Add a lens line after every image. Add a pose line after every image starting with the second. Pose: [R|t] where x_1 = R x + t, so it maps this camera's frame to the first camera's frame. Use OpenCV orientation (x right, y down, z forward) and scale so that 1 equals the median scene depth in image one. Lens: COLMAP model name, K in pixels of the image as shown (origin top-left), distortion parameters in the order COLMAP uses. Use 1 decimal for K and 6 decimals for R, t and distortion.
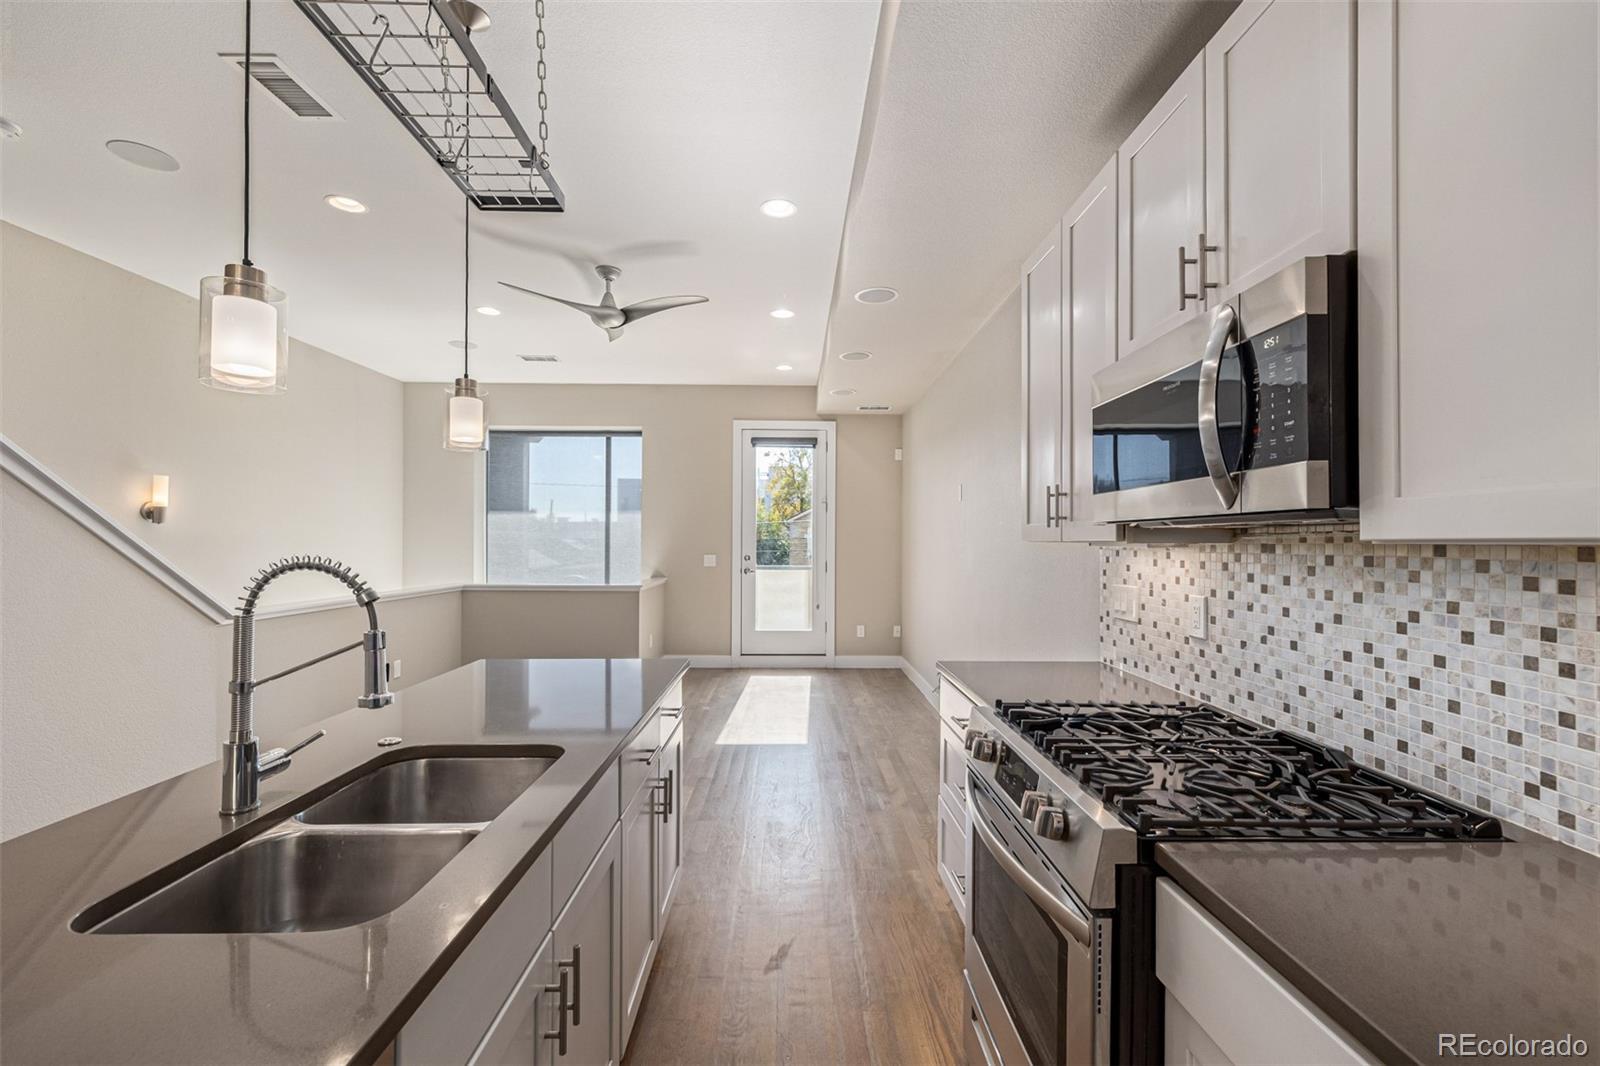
lens RADIAL K [[673.1, 0, 803.6], [0, 673.1, 536.1], [0, 0, 1]] dist [0.002721, -0.001645]
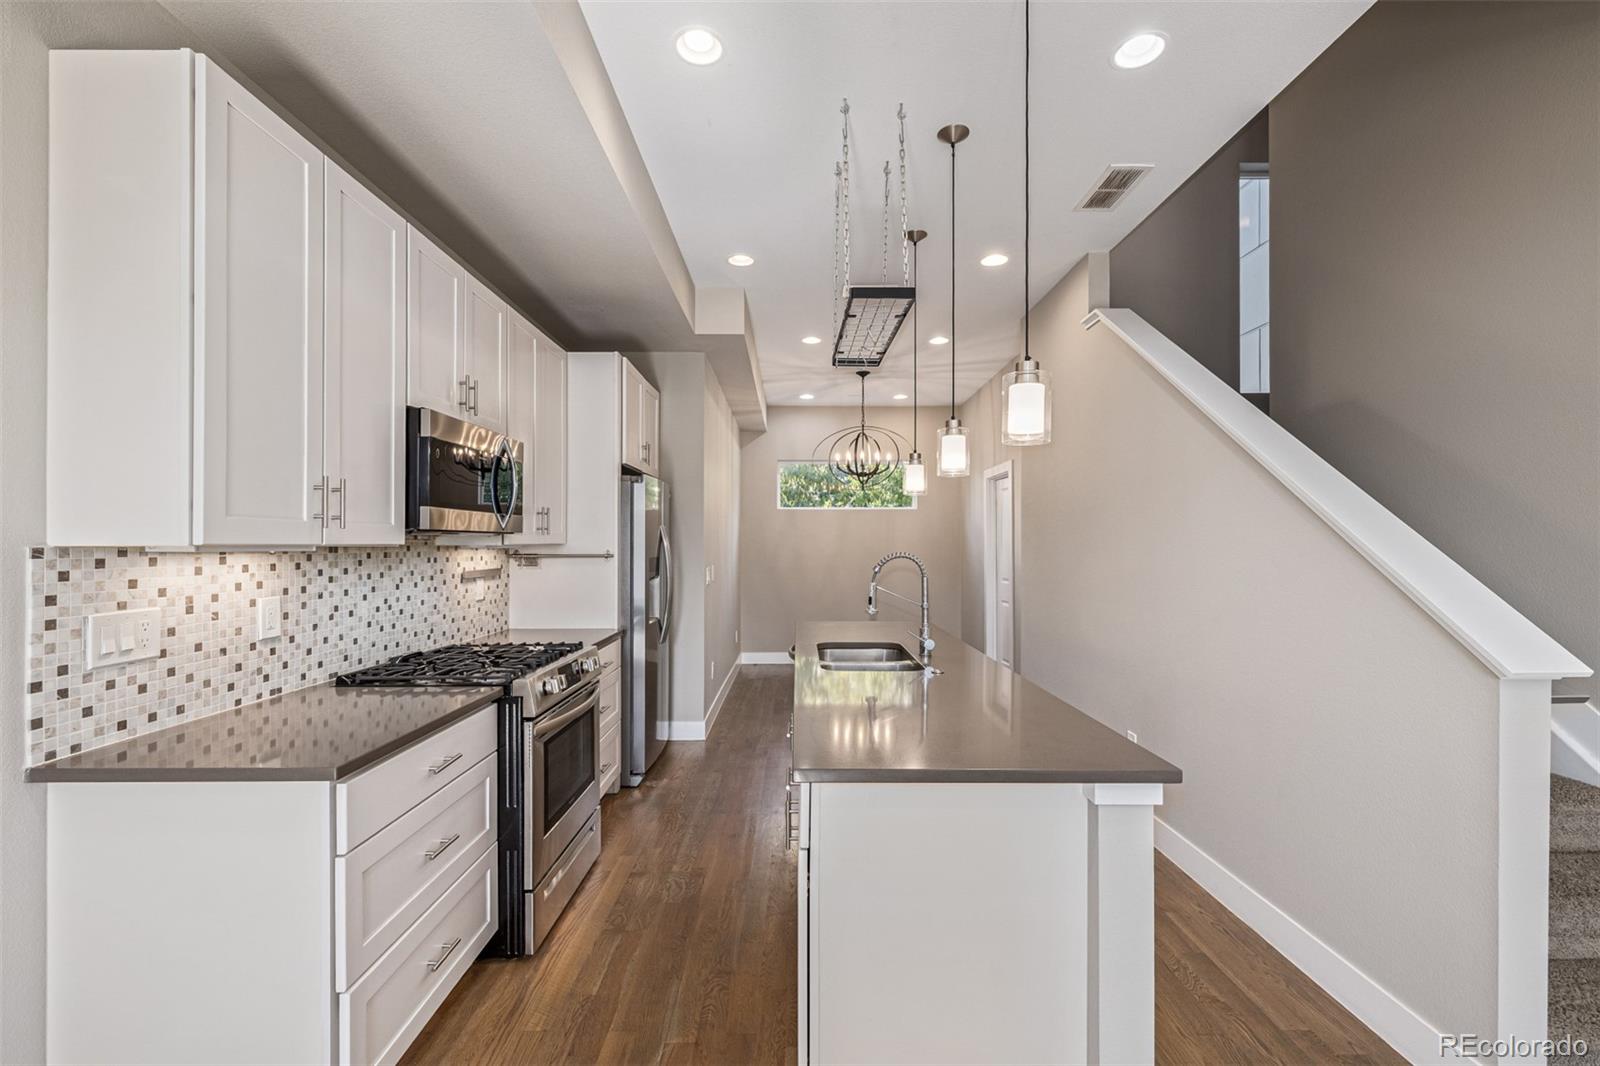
lens RADIAL K [[673.1, 0, 802.1], [0, 673.1, 540.8], [0, 0, 1]] dist [0.002721, -0.001645]
pose [[-0.999887, -0.006598, 0.013520, -0.278612], [-0.006762, 0.999904, -0.012122, 0.010696], [-0.013439, -0.012212, -0.999835, 2.334561]]
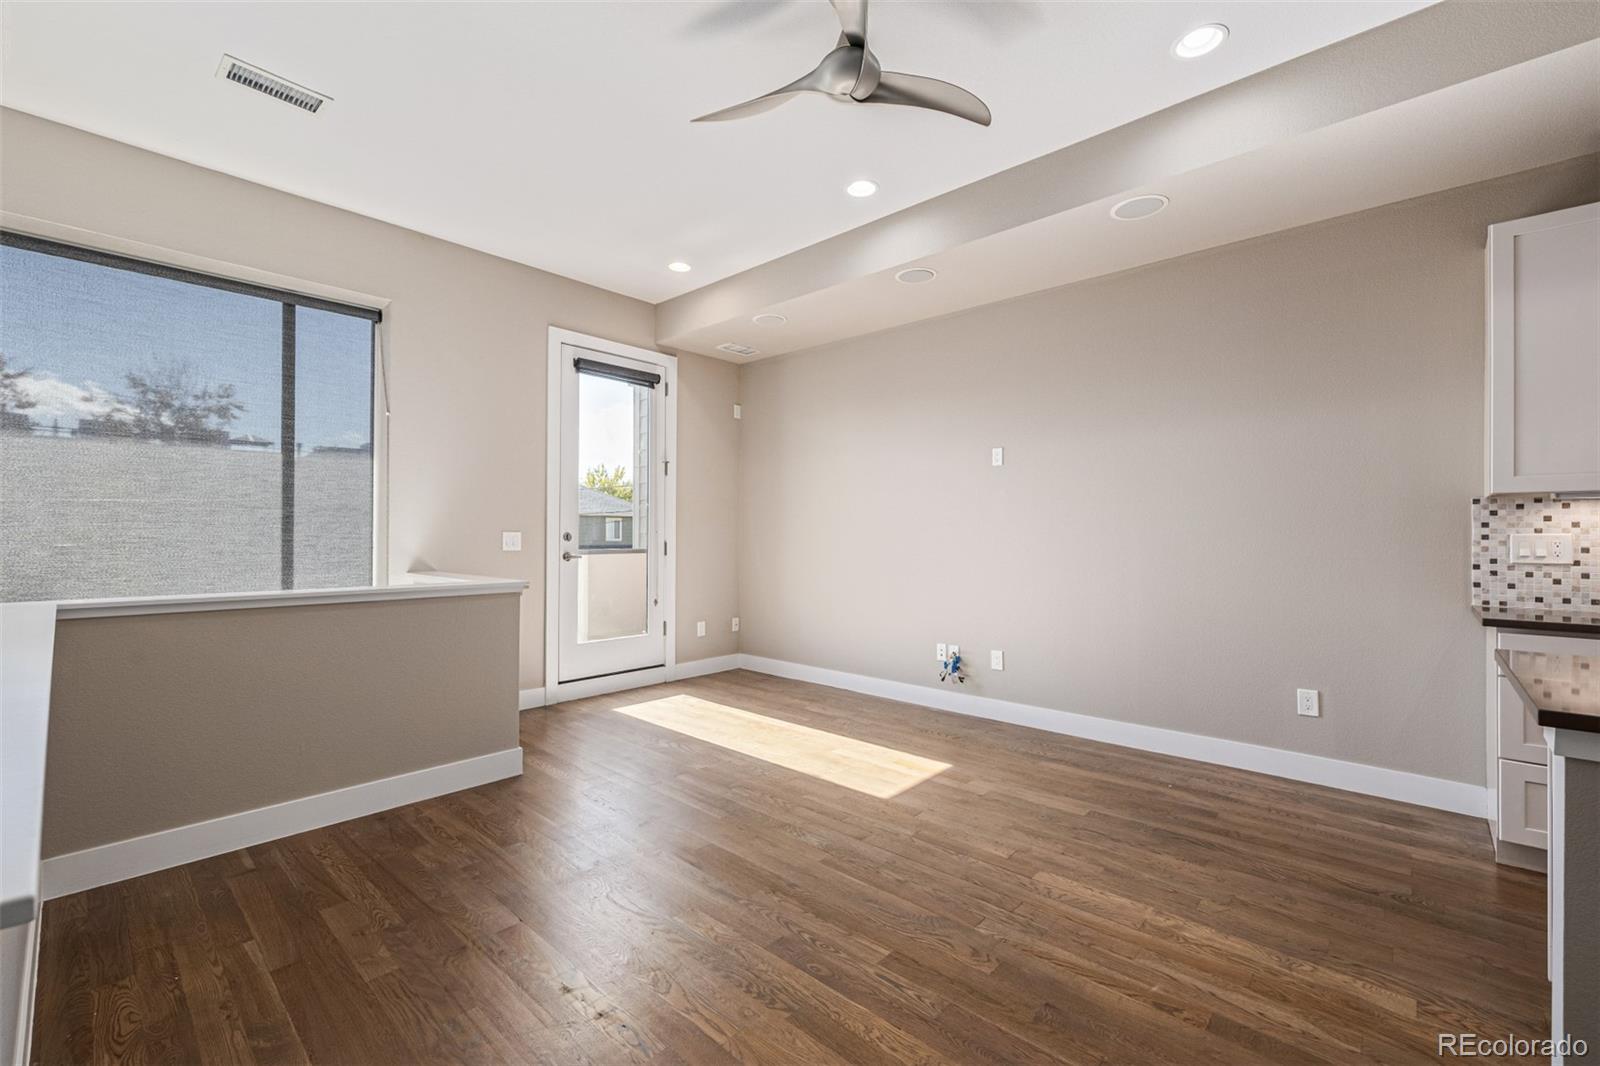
lens RADIAL K [[673.1, 0, 799.4], [0, 673.1, 531.9], [0, 0, 1]] dist [0.002721, -0.001645]
pose [[0.693857, -0.000155, 0.720113, -1.722244], [-0.004149, 0.999983, 0.004213, 0.098892], [-0.720101, -0.005911, 0.693844, 1.569370]]
